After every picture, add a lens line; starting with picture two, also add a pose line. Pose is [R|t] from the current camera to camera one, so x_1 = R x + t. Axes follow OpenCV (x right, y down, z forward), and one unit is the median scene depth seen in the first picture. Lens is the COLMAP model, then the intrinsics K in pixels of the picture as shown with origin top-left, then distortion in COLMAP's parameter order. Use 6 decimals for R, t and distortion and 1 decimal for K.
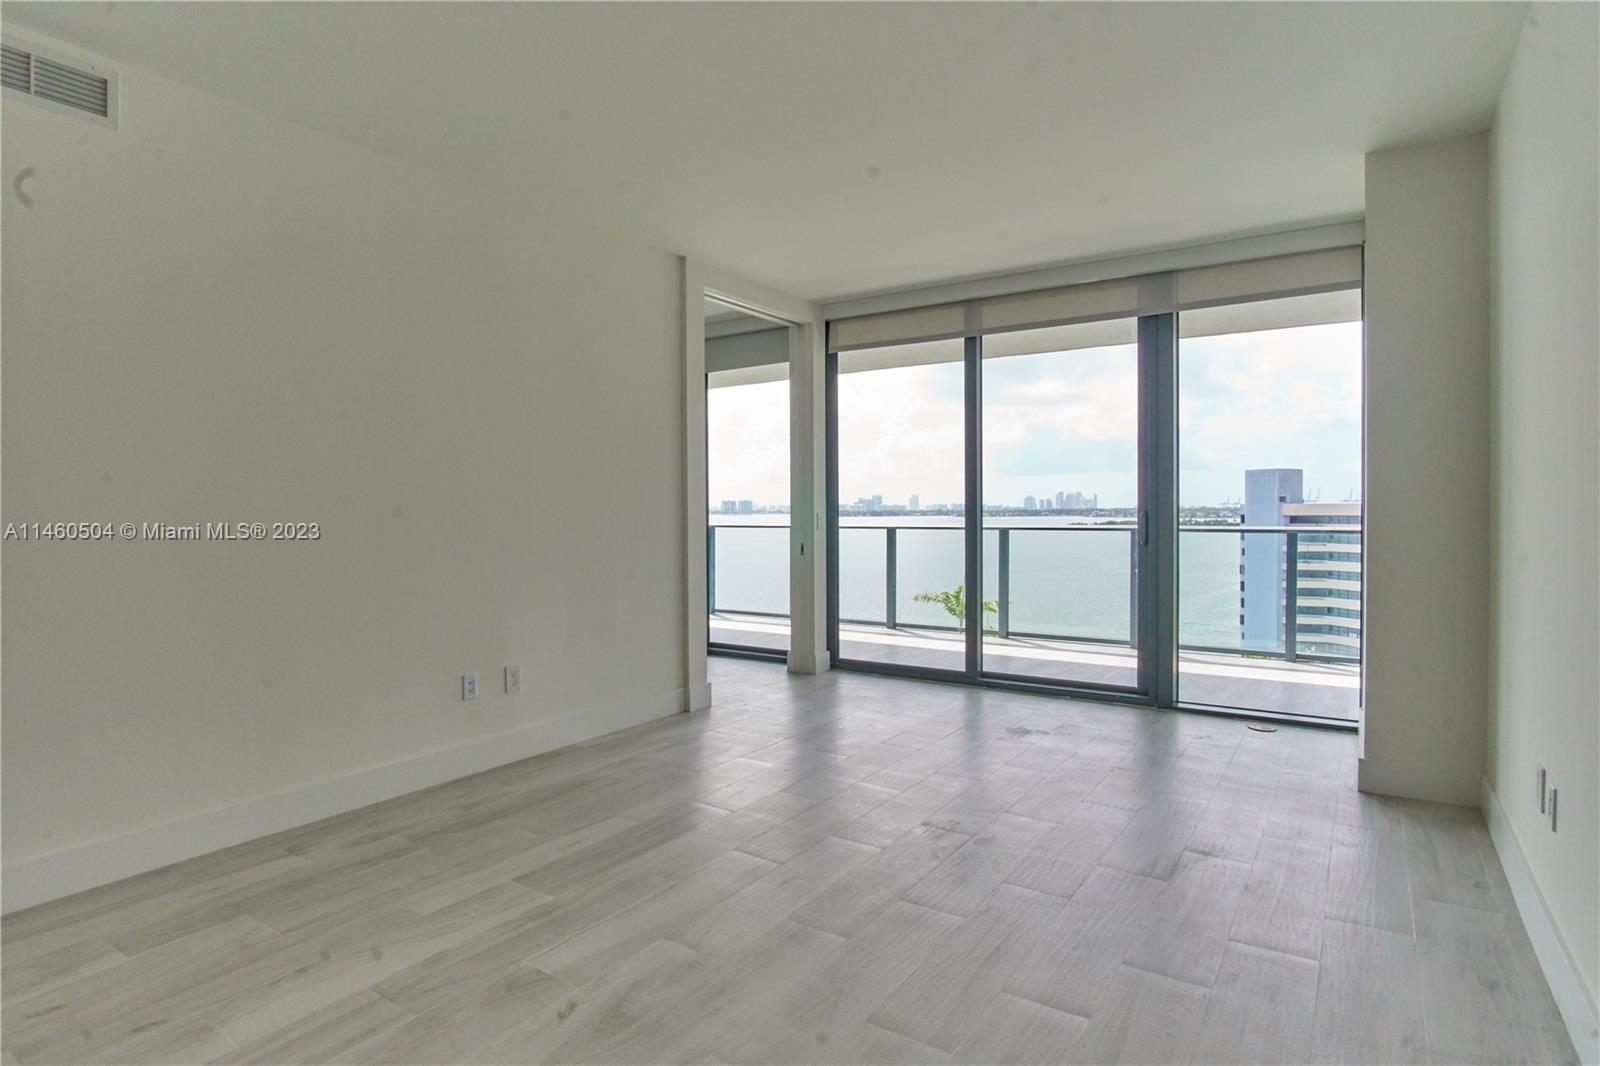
lens RADIAL K [[843.6, 0, 801.8], [0, 843.6, 525.2], [0, 0, 1]] dist [-0.032208, 0.007686]
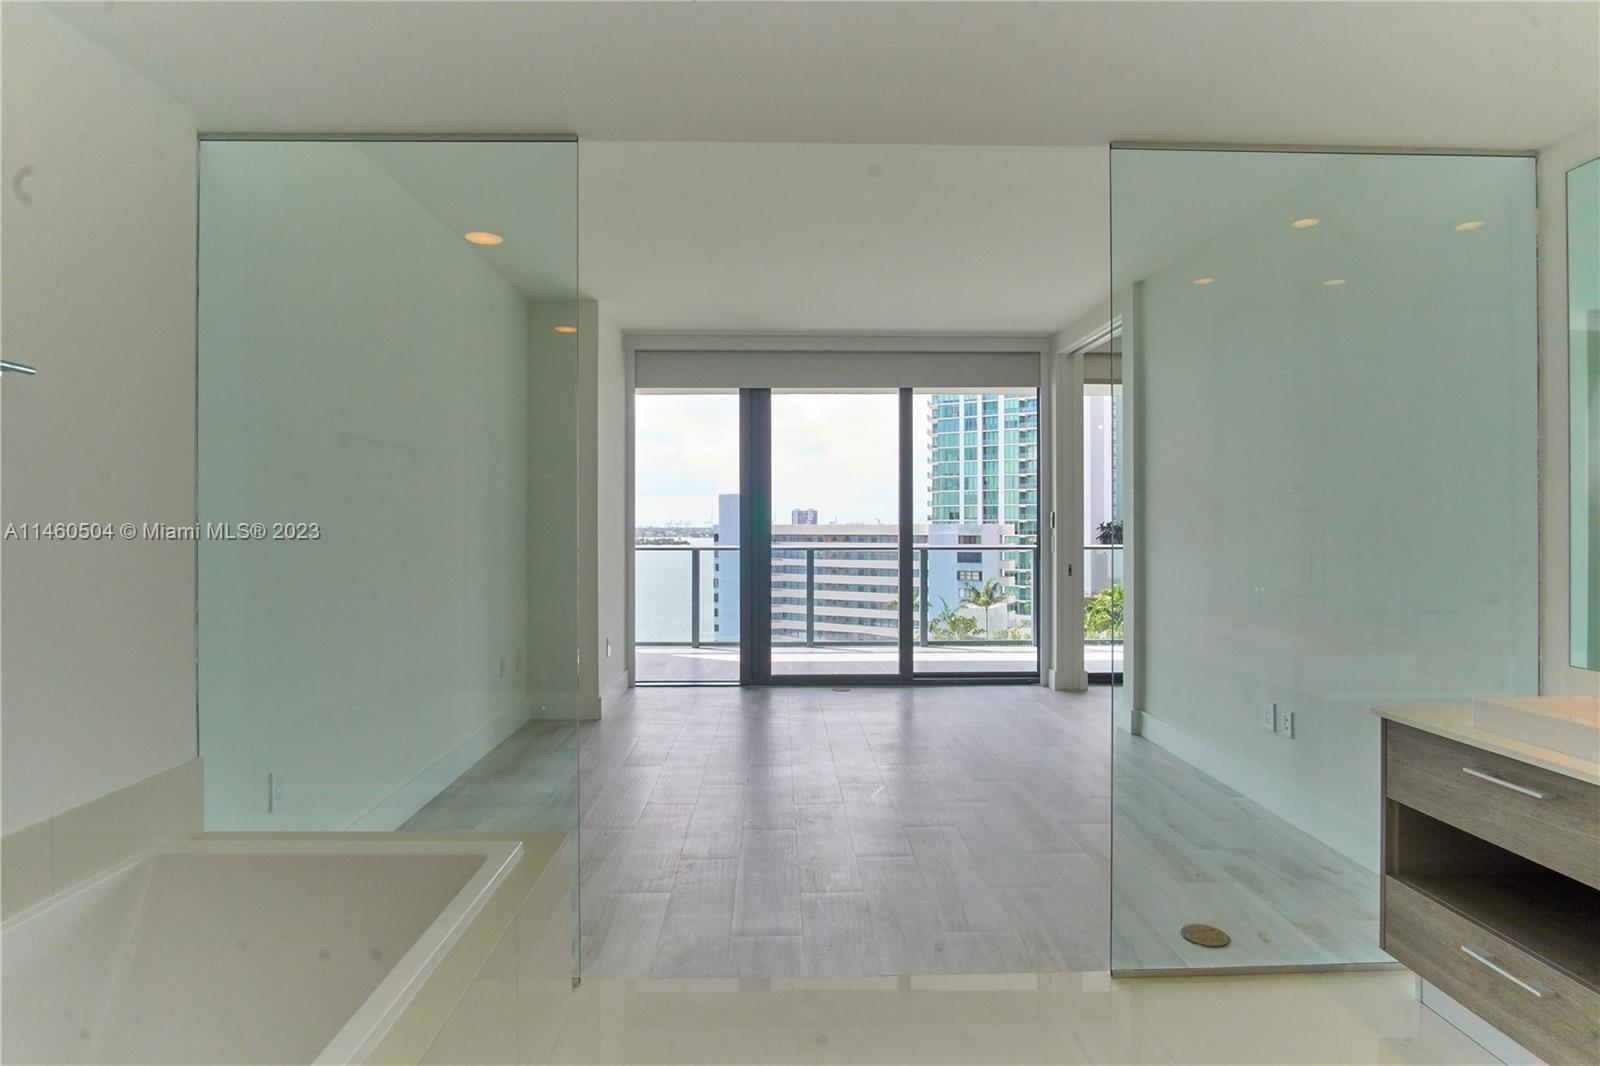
lens RADIAL K [[843.6, 0, 784.7], [0, 843.6, 548.5], [0, 0, 1]] dist [-0.032208, 0.007686]
pose [[0.823680, -0.009814, 0.566971, -0.485149], [0.007188, 0.999951, 0.006866, -0.007133], [-0.567010, -0.001580, 0.823709, 0.110937]]
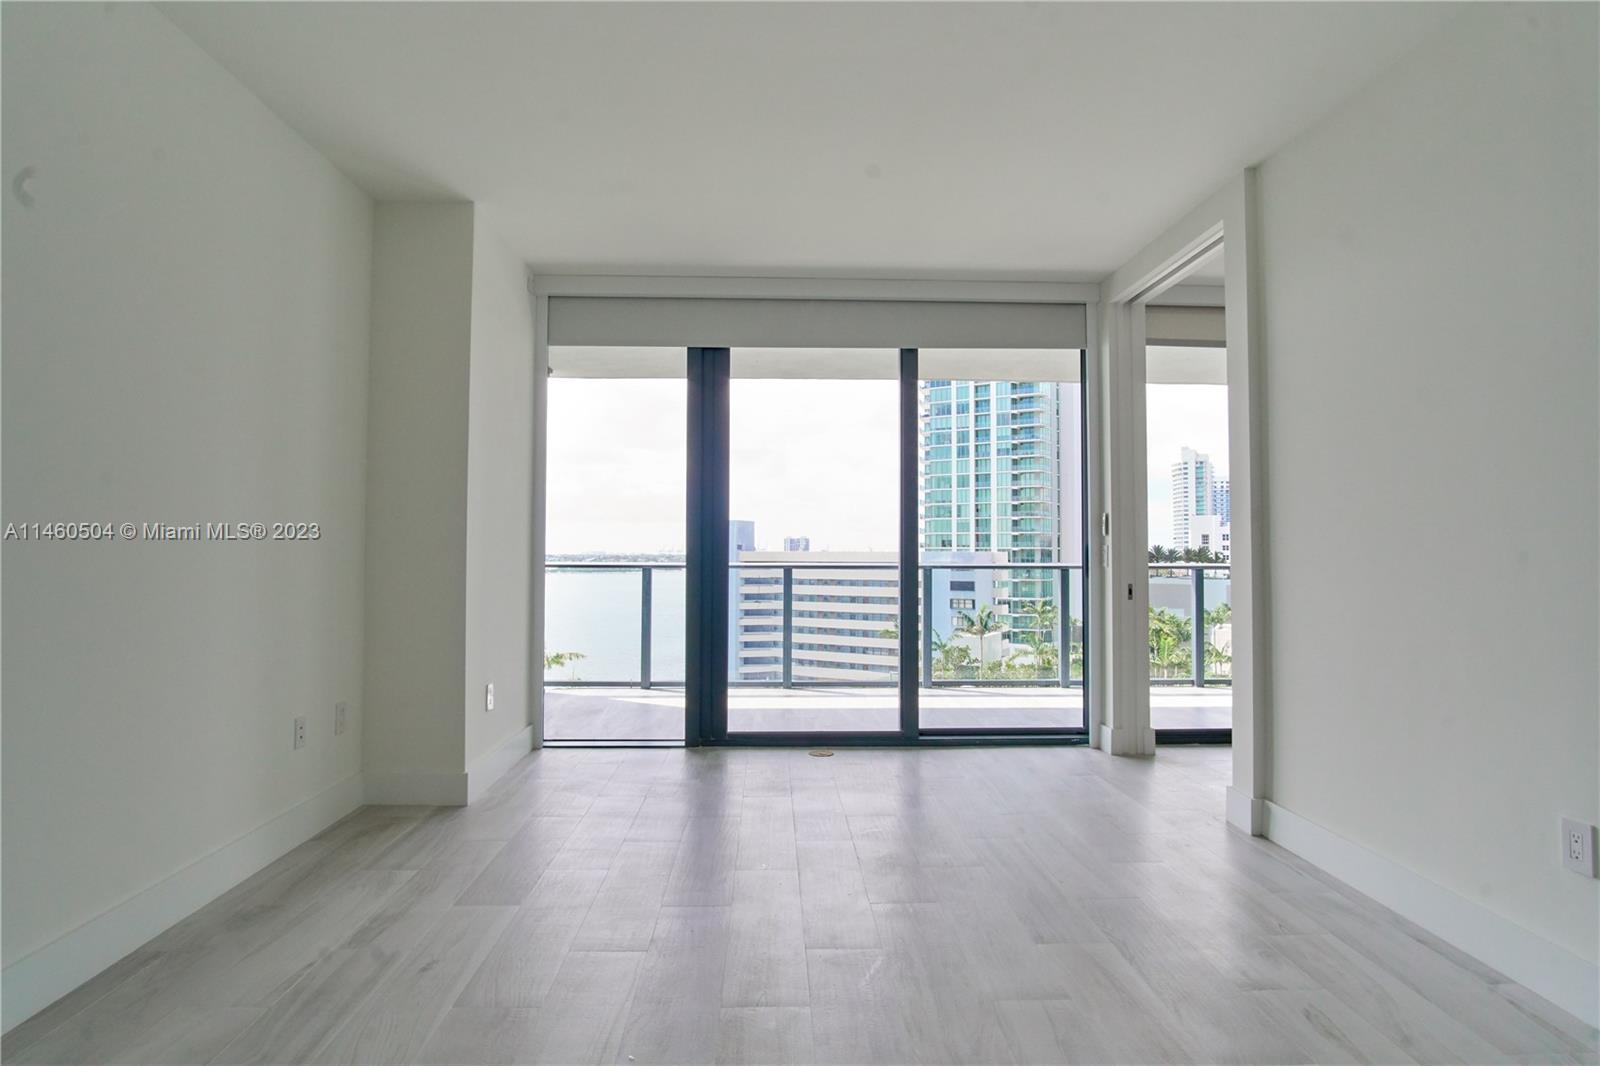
lens RADIAL K [[843.6, 0, 800.4], [0, 843.6, 535.1], [0, 0, 1]] dist [-0.032208, 0.007686]
pose [[0.807424, 0.023403, 0.589507, -0.331459], [0.001562, 0.999125, -0.041804, 0.006716], [-0.589969, 0.034674, 0.806681, 0.290813]]
